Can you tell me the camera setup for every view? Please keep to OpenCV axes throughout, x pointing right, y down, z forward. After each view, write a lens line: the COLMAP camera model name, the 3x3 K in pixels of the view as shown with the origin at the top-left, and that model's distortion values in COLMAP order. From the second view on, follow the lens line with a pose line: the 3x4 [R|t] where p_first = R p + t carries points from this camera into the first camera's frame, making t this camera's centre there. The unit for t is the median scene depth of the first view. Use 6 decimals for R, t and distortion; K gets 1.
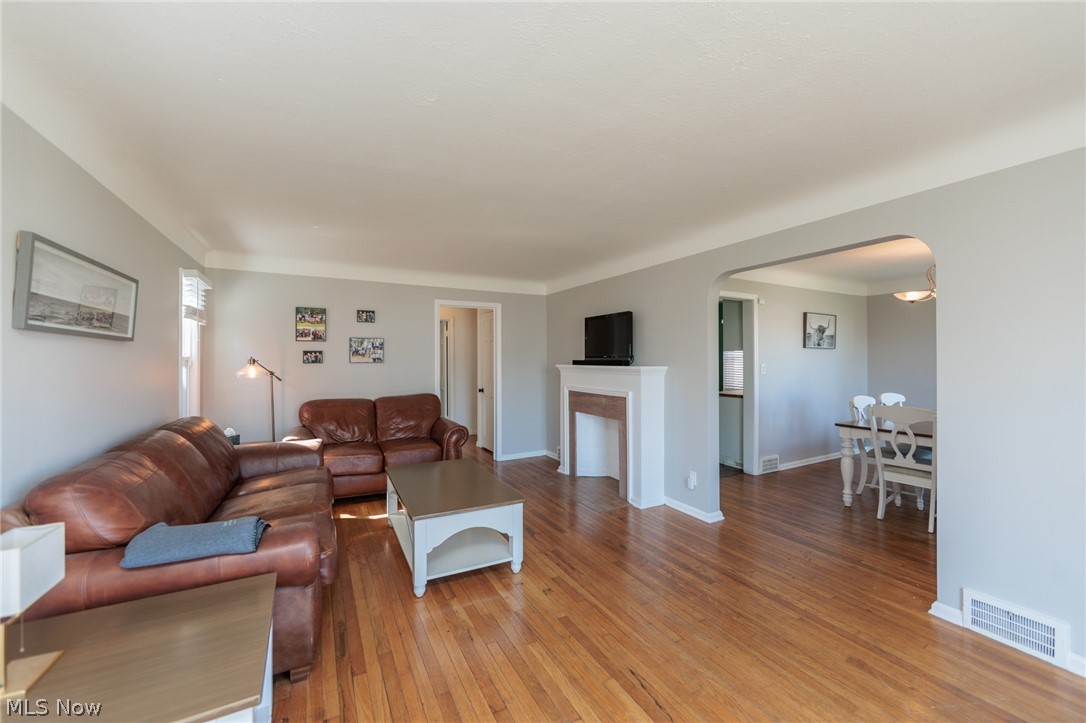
lens RADIAL K [[428.1, 0, 545.7], [0, 428.1, 357.5], [0, 0, 1]] dist [-0.000589, -0.000080]
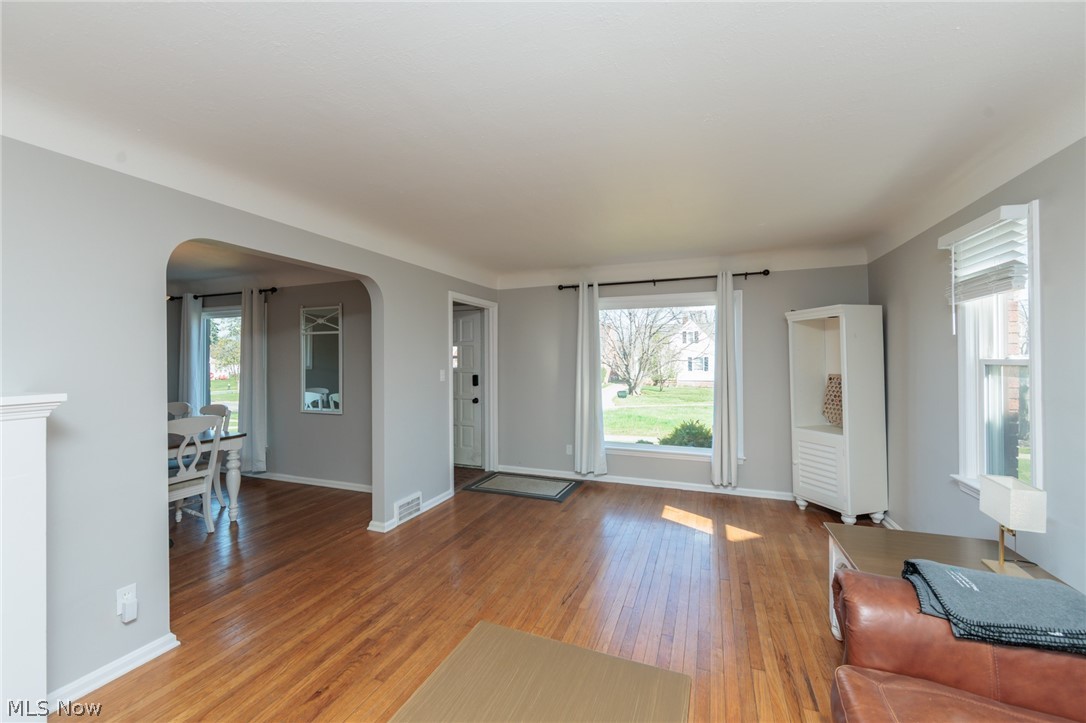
lens RADIAL K [[428.1, 0, 545.7], [0, 428.1, 357.5], [0, 0, 1]] dist [-0.000589, -0.000080]
pose [[-0.651300, 0.010785, 0.758744, -0.524960], [0.005219, 0.999939, -0.009733, -0.005313], [-0.758803, -0.002379, -0.651316, 1.296923]]
